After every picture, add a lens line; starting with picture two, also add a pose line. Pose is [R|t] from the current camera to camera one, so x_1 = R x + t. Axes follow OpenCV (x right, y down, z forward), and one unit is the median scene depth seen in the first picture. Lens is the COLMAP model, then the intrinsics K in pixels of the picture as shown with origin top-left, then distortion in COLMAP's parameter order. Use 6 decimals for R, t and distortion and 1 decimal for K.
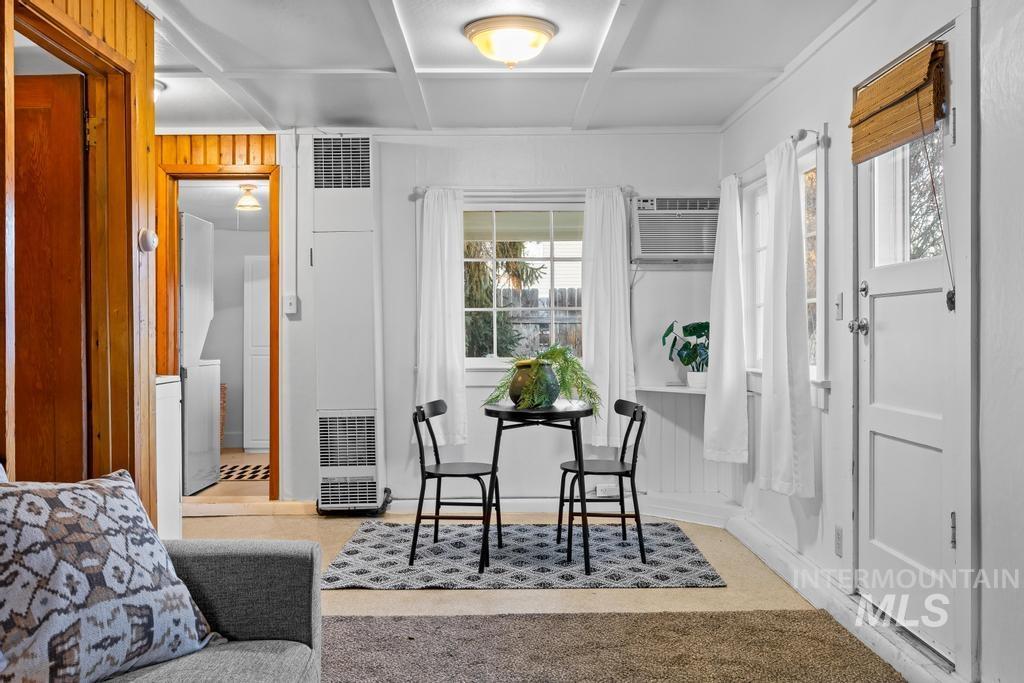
lens RADIAL K [[883.2, 0, 512.8], [0, 883.2, 330.0], [0, 0, 1]] dist [-0.004066, -0.000740]
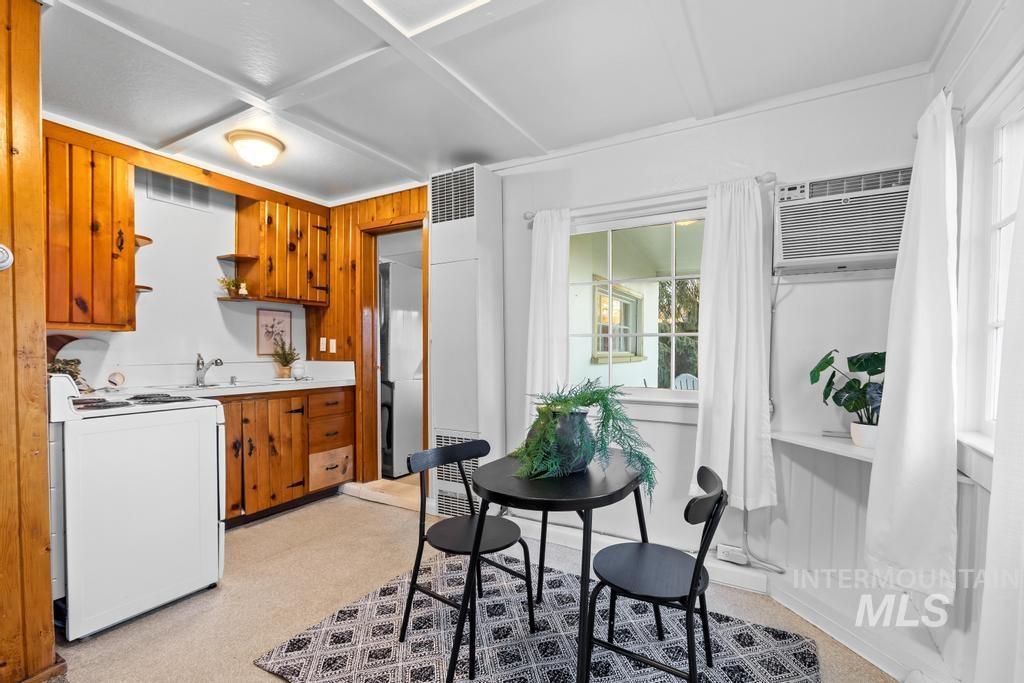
lens RADIAL K [[464.8, 0, 514.1], [0, 464.8, 363.7], [0, 0, 1]] dist [-0.003829, -0.000303]
pose [[0.857276, 0.026048, -0.514198, 0.178299], [-0.007200, 0.999228, 0.038616, -0.013405], [0.514807, -0.029402, 0.856802, 0.621742]]
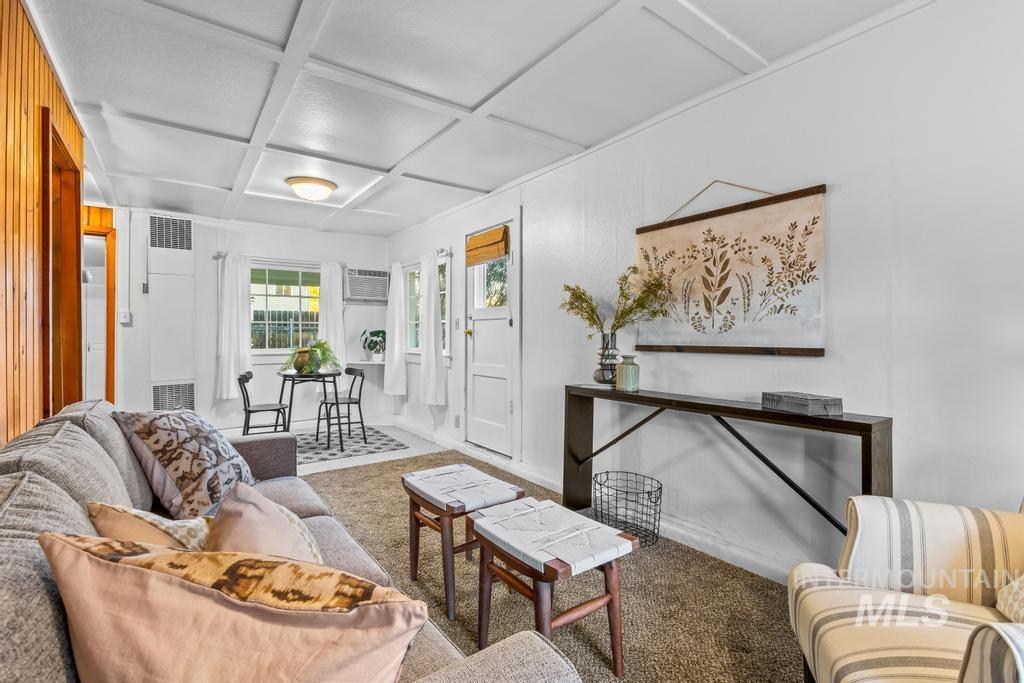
lens RADIAL K [[460.9, 0, 510.2], [0, 460.9, 339.0], [0, 0, 1]] dist [-0.021342, 0.010473]
pose [[0.819300, -0.002789, 0.573359, -0.183135], [-0.002530, 0.999961, 0.008480, 0.002578], [-0.573360, -0.008399, 0.819261, -0.090387]]
